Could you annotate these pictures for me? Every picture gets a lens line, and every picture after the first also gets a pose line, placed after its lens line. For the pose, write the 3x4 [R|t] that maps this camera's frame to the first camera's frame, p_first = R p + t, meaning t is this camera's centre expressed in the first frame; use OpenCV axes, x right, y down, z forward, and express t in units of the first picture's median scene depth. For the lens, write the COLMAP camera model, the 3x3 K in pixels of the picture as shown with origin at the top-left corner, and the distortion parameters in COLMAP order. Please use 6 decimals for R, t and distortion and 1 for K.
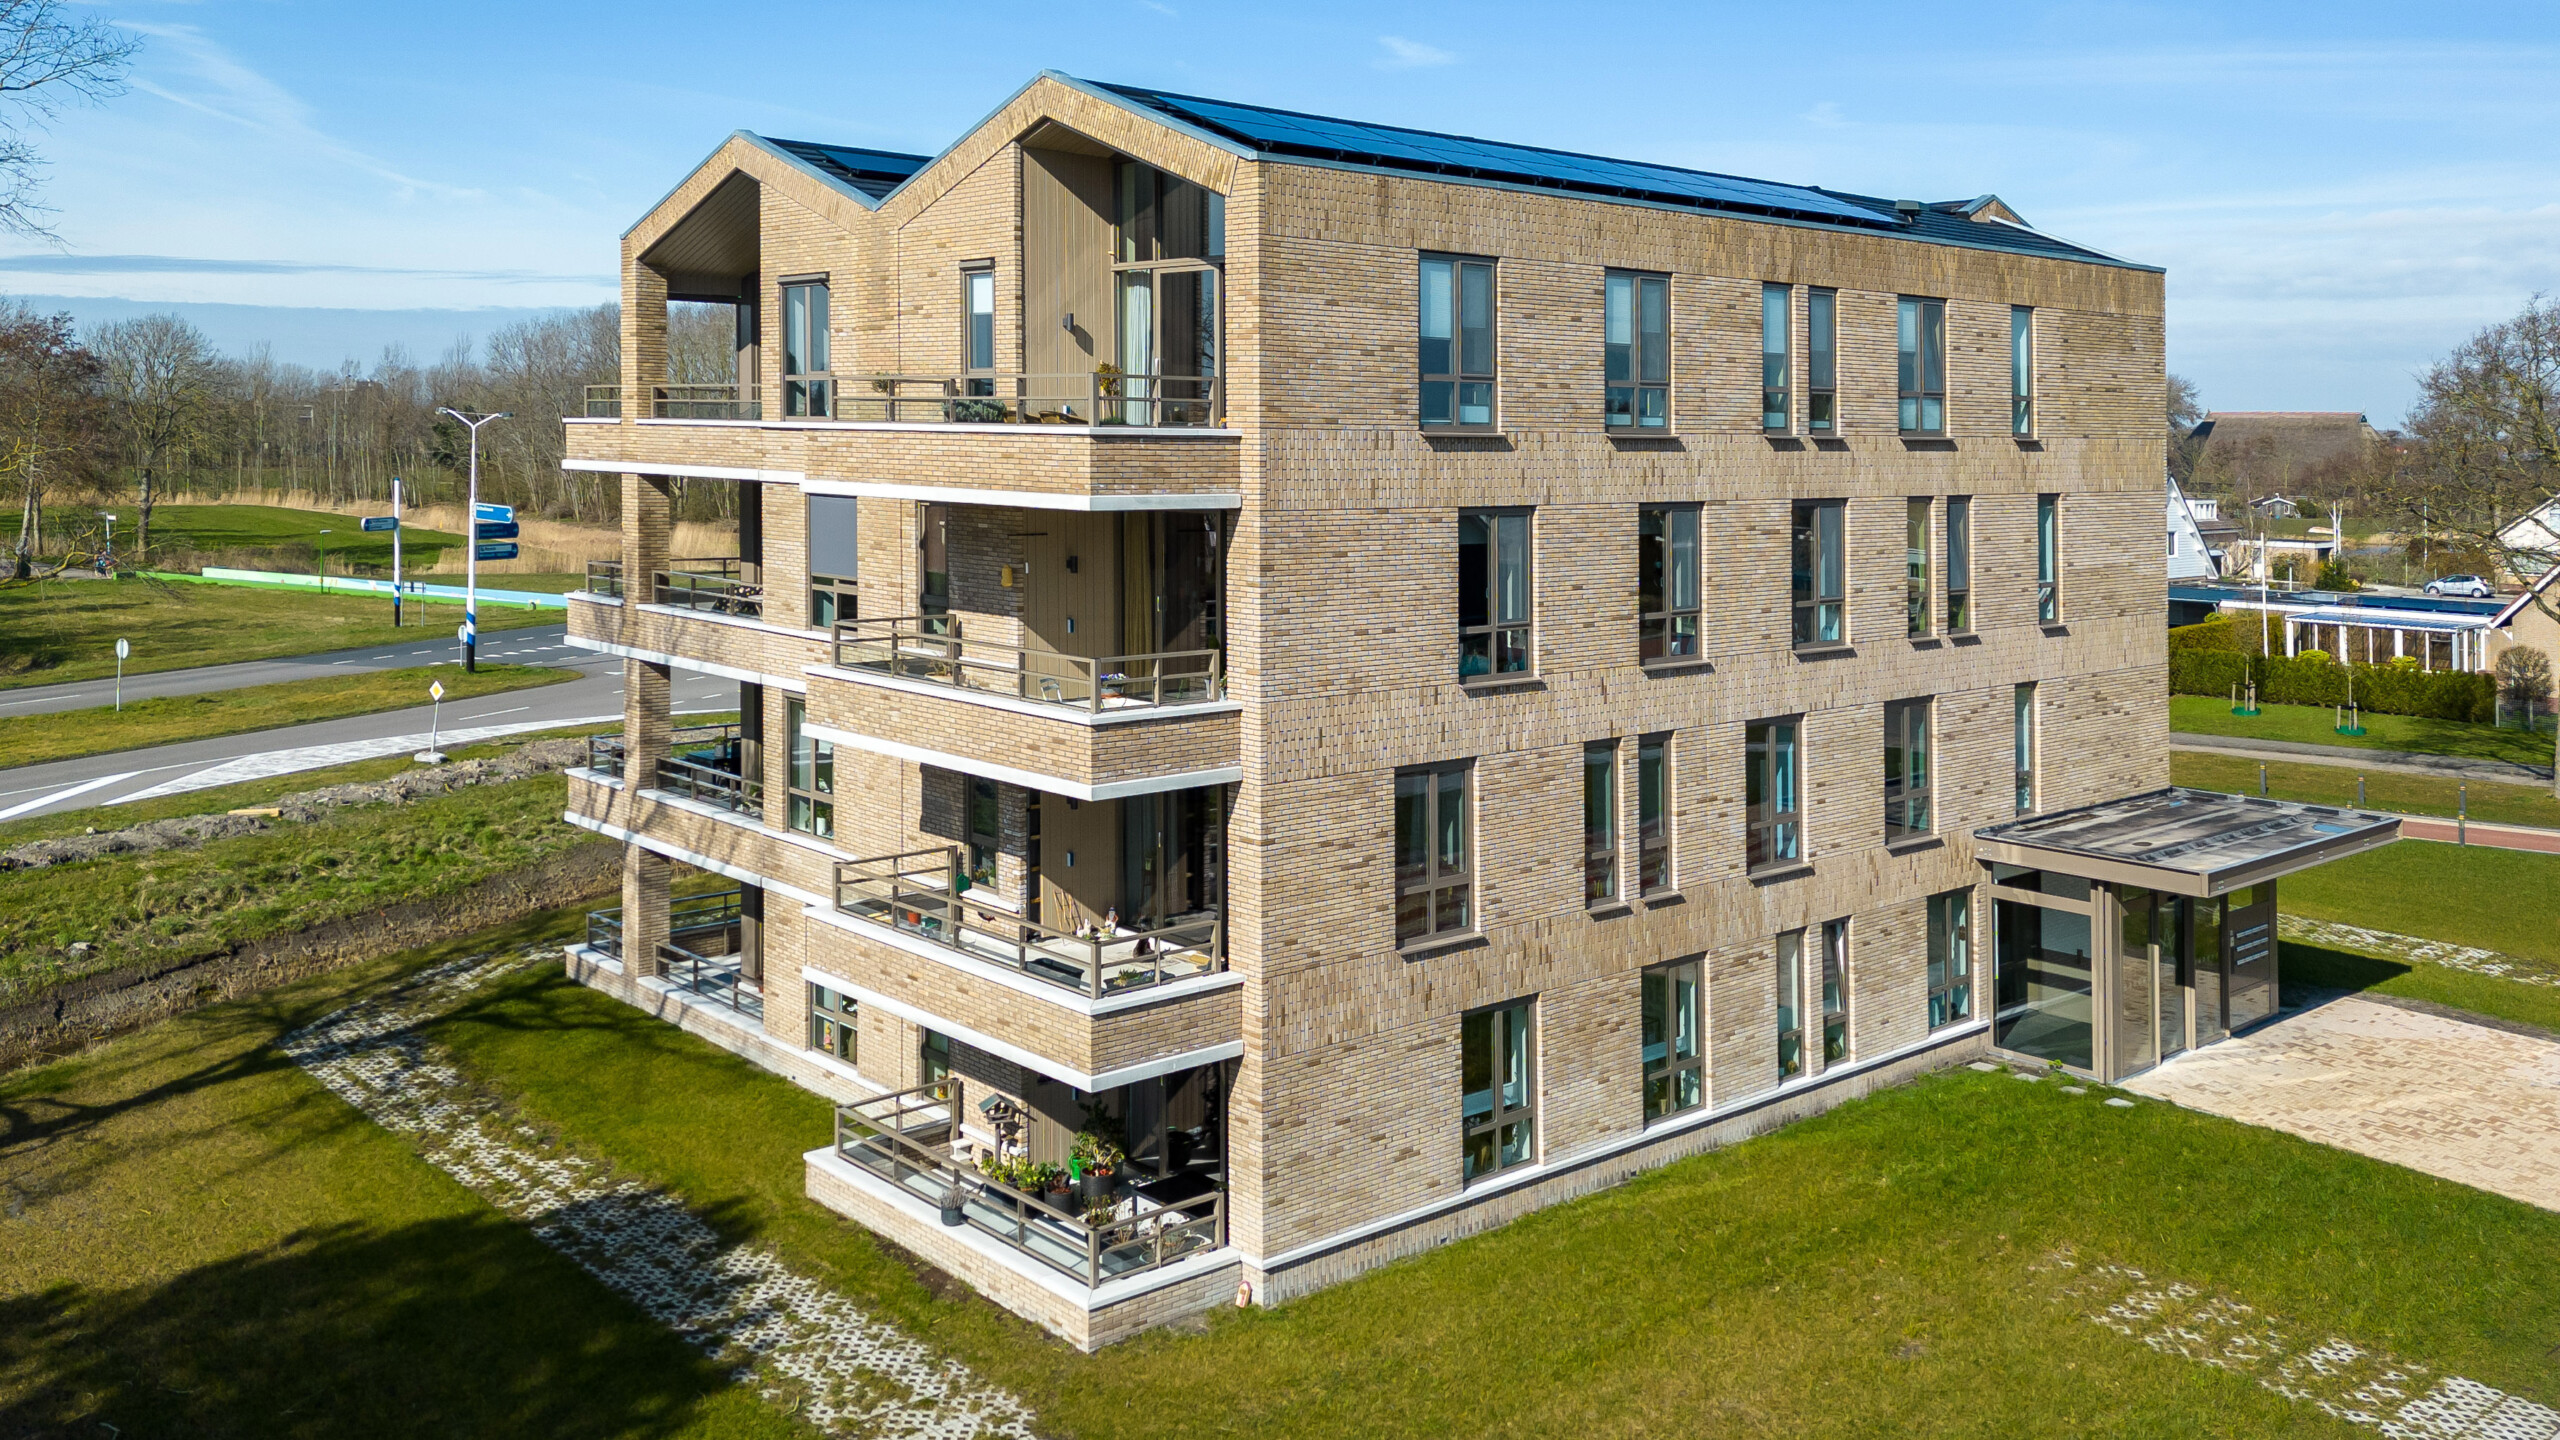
lens RADIAL K [[2027.4, 0, 1273.5], [0, 2027.4, 522.5], [0, 0, 1]] dist [0.023727, -0.001586]
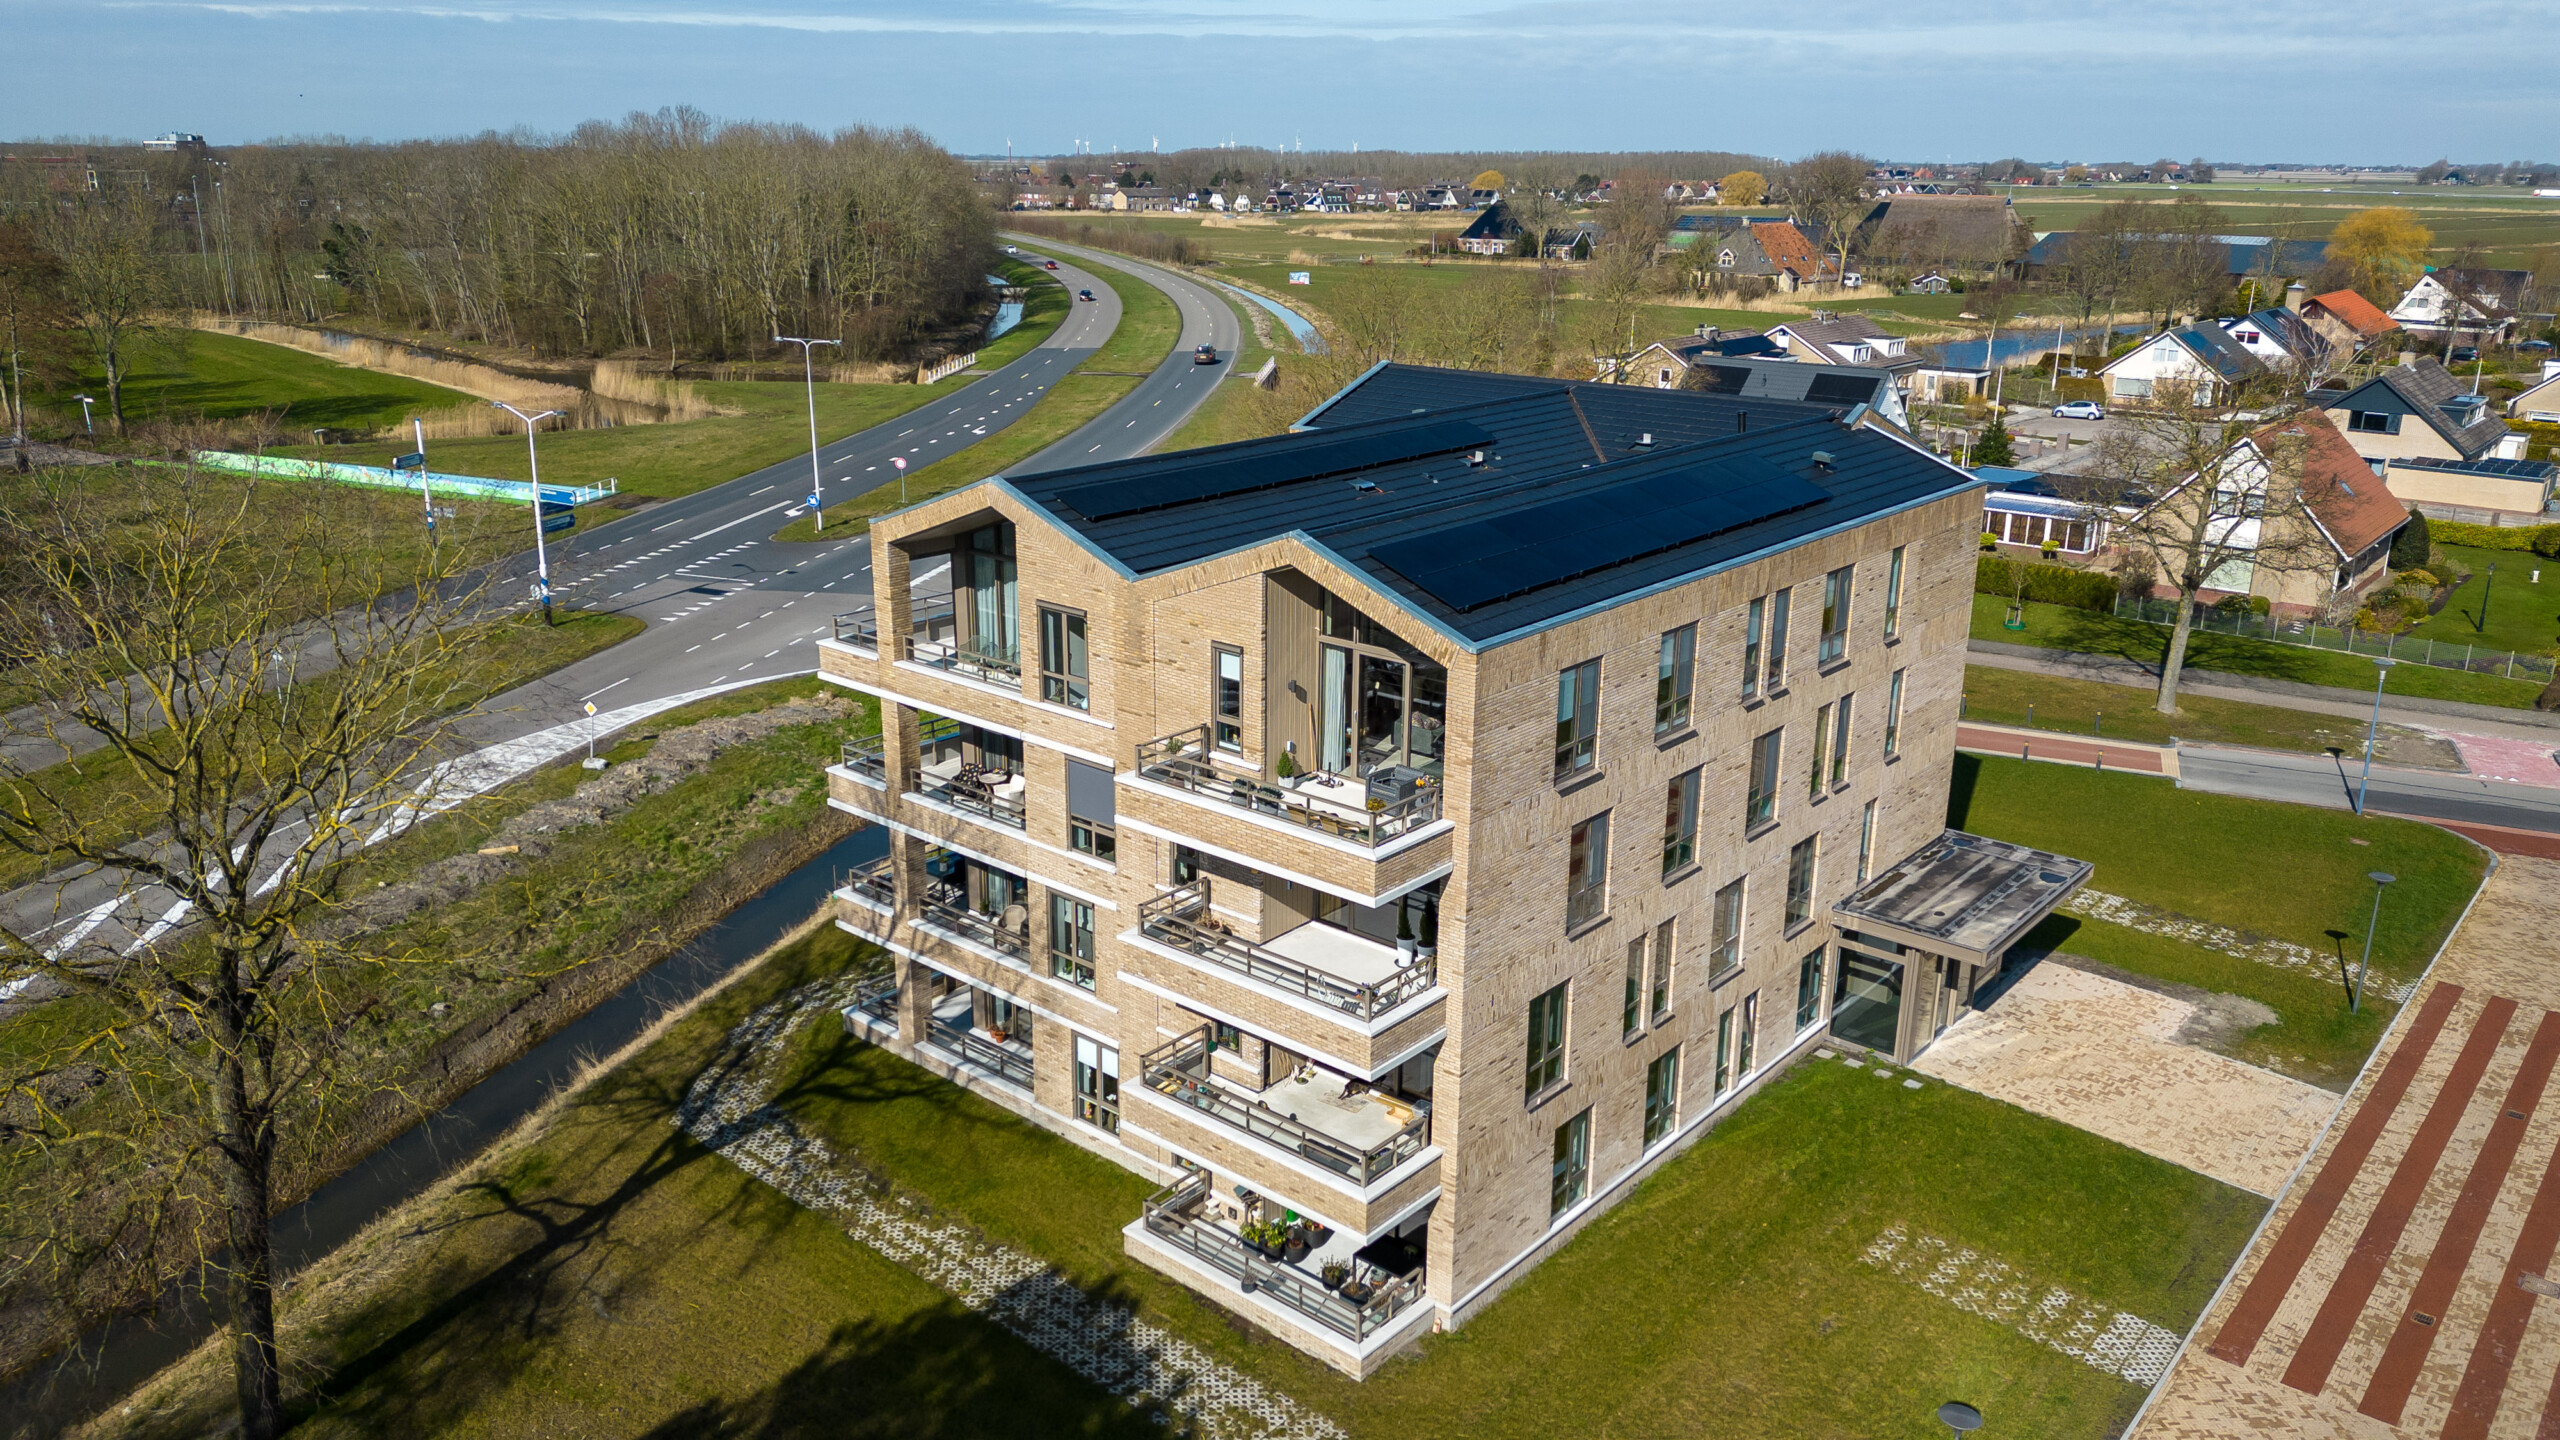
lens RADIAL K [[1803.4, 0, 1280.0], [0, 1803.4, 720.0], [0, 0, 1]] dist [0.022063, -0.001565]
pose [[0.989597, -0.033347, 0.139951, -0.282268], [-0.009520, 0.955457, 0.294976, -0.439252], [-0.143554, -0.293239, 0.945200, -0.175952]]
